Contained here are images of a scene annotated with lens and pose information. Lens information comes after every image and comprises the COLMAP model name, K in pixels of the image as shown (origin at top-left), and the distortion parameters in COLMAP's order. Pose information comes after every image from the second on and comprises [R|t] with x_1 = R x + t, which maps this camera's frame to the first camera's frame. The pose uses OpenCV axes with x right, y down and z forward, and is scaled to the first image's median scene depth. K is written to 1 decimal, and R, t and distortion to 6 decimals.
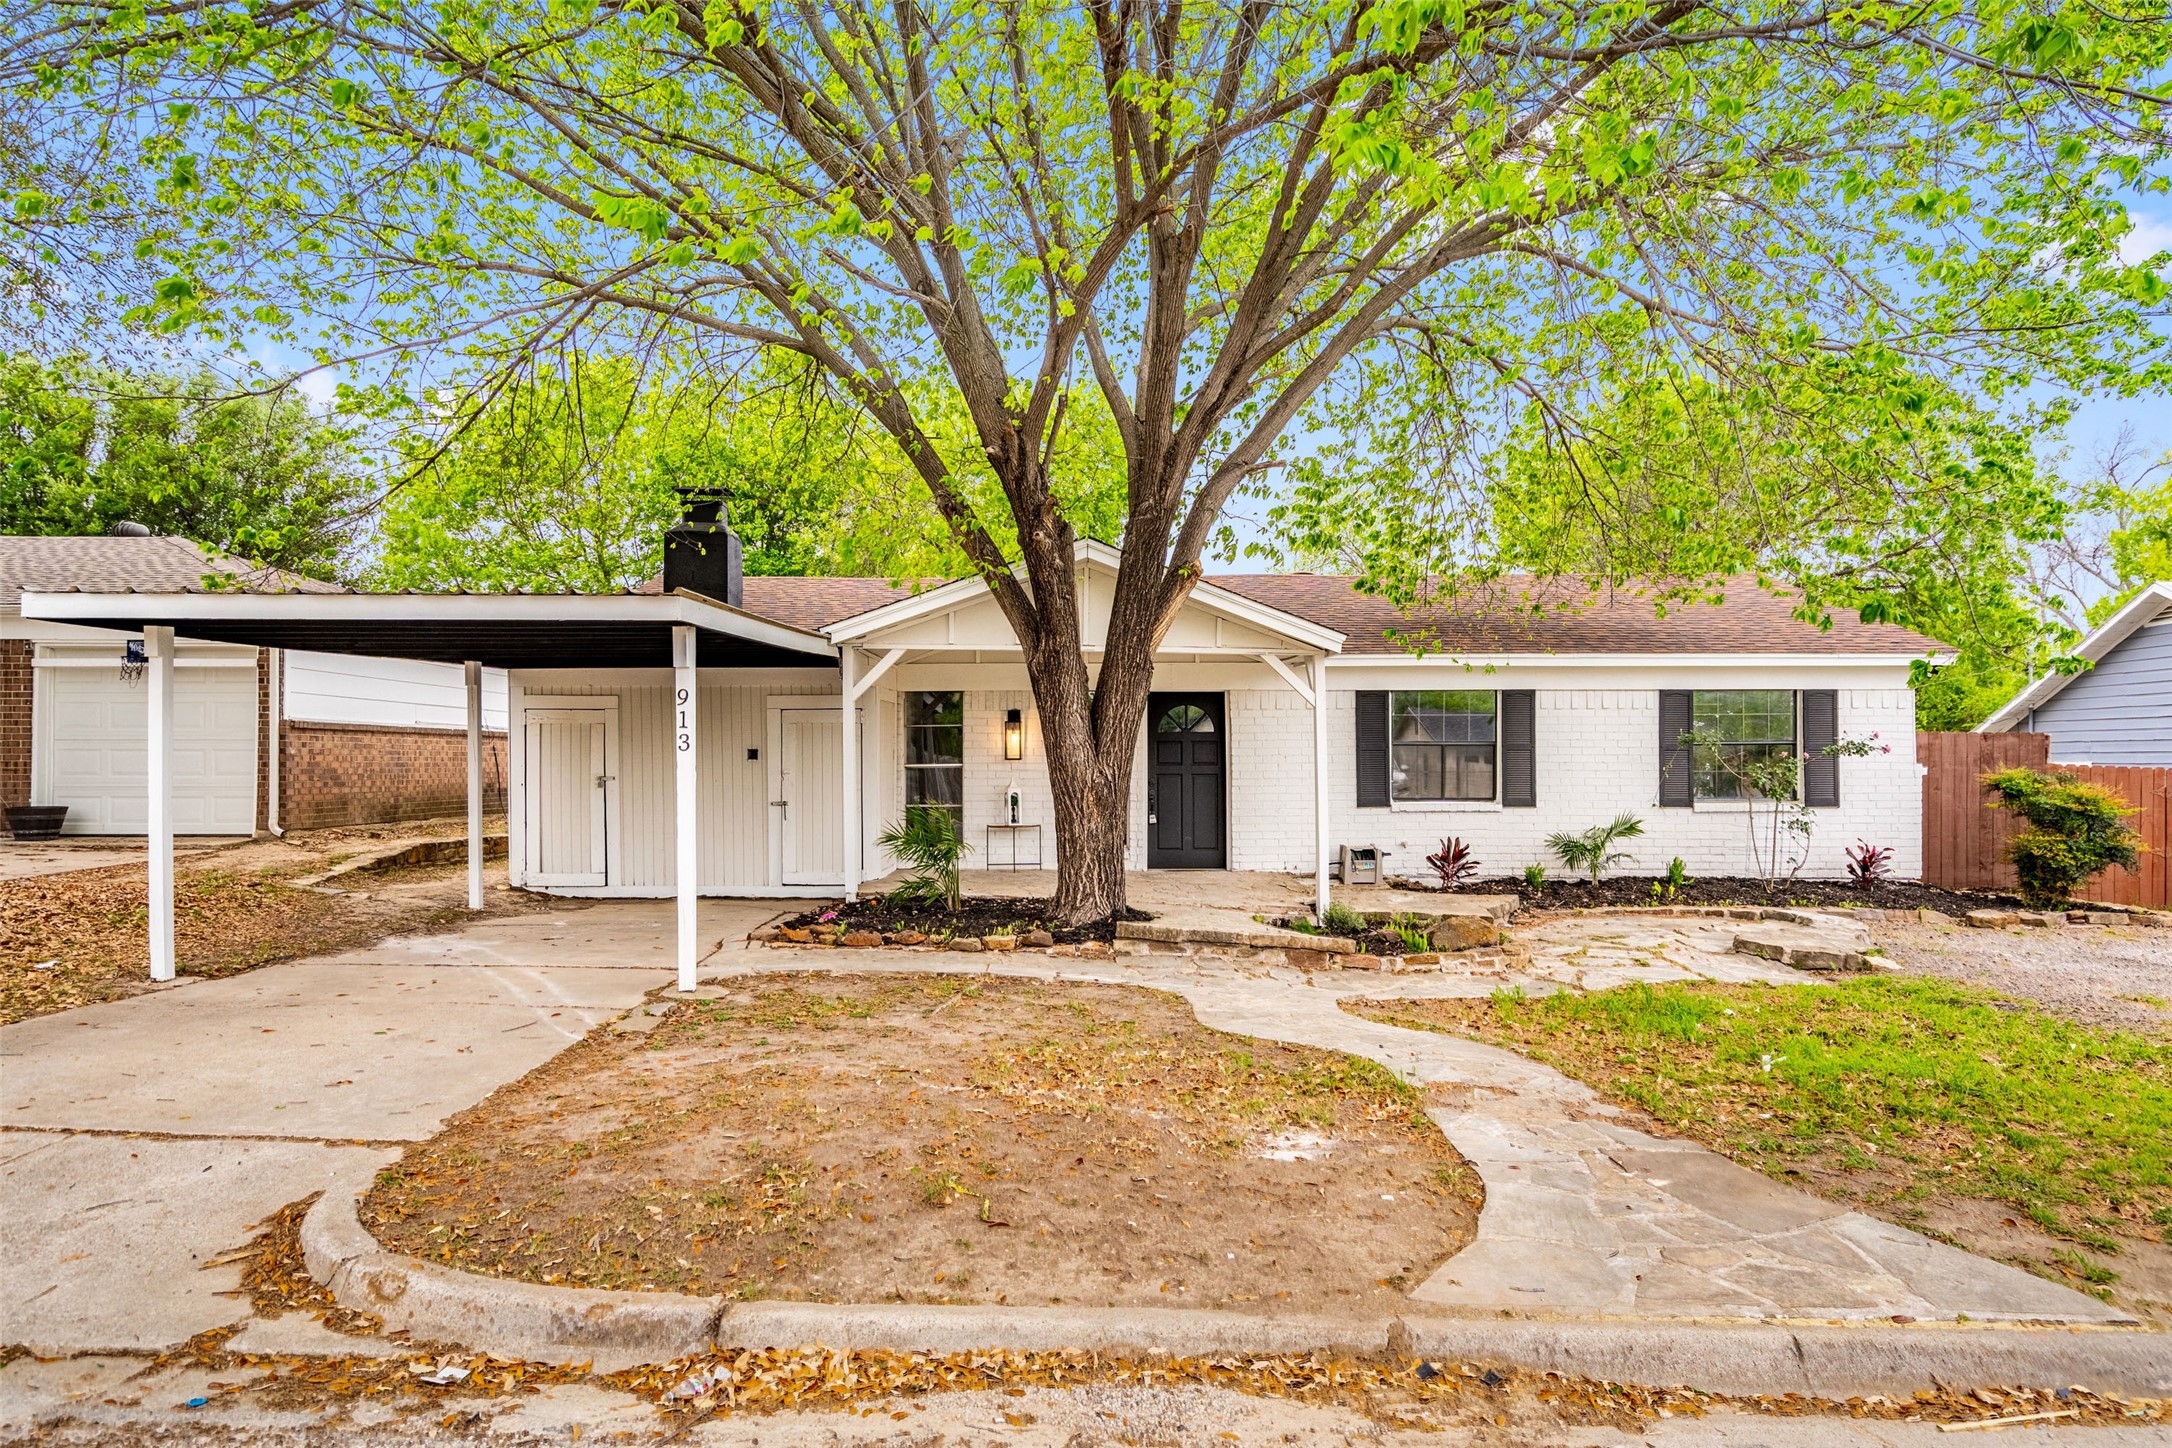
lens RADIAL K [[1312.1, 0, 1076.8], [0, 1312.1, 718.6], [0, 0, 1]] dist [0.004627, 0.002026]
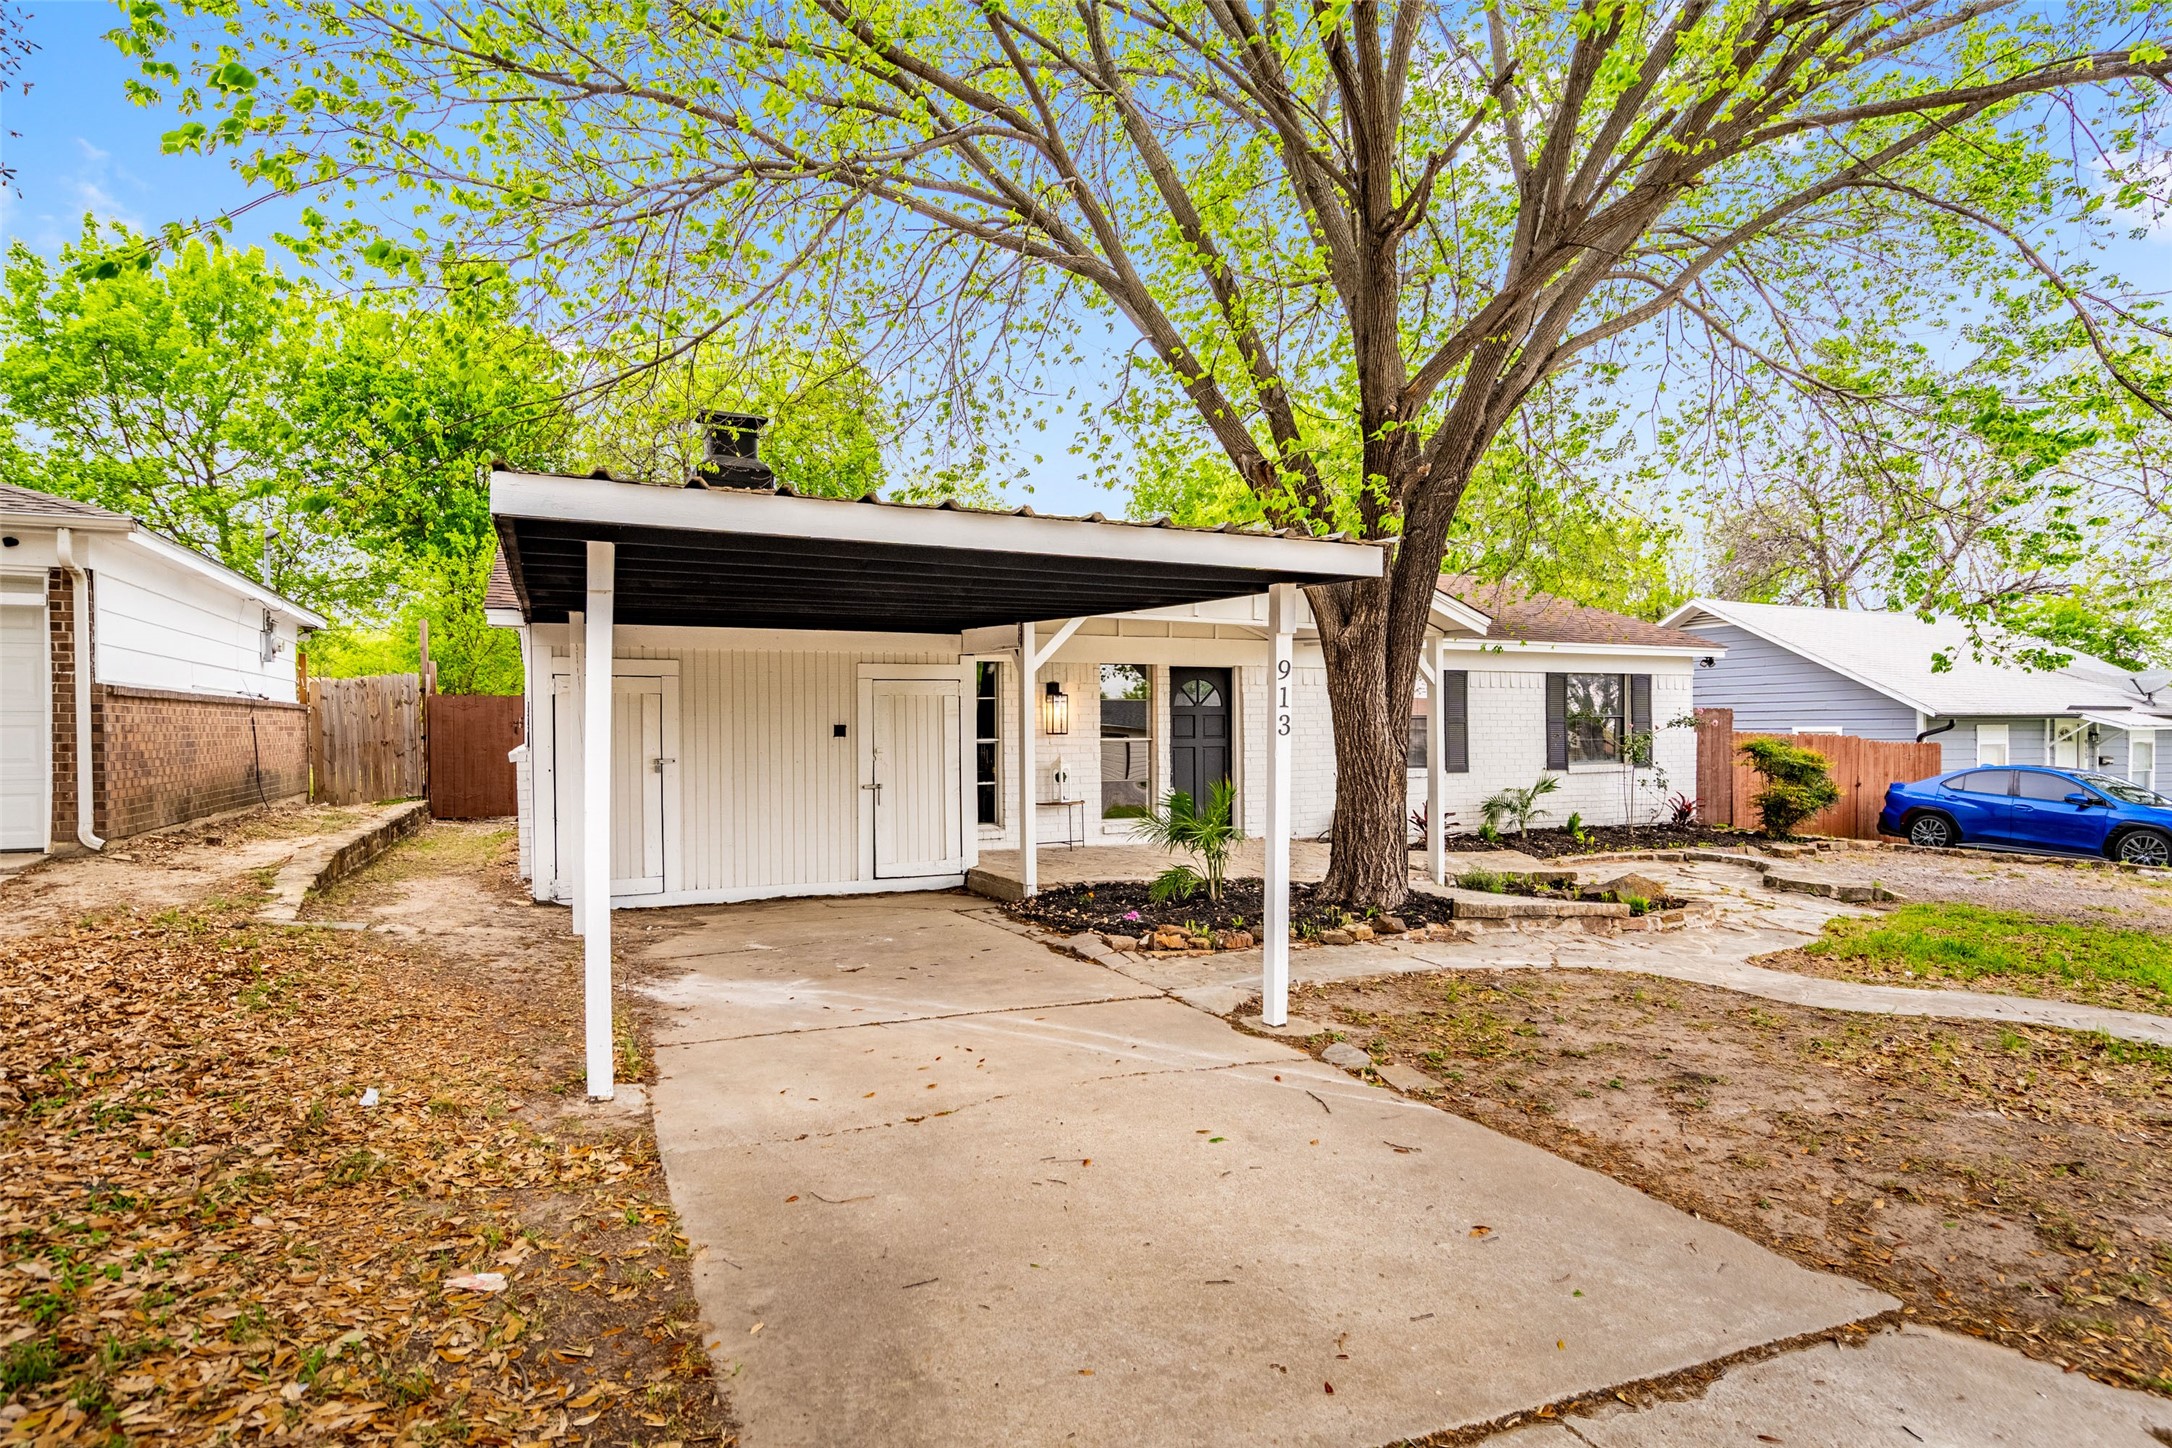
lens RADIAL K [[1172.1, 0, 1086.0], [0, 1172.1, 724.0], [0, 0, 1]] dist [0.001840, 0.000740]
pose [[0.906862, -0.002802, 0.421418, -0.390737], [-0.010620, 0.999508, 0.029500, -0.001542], [-0.421293, -0.031228, 0.906387, 0.210596]]
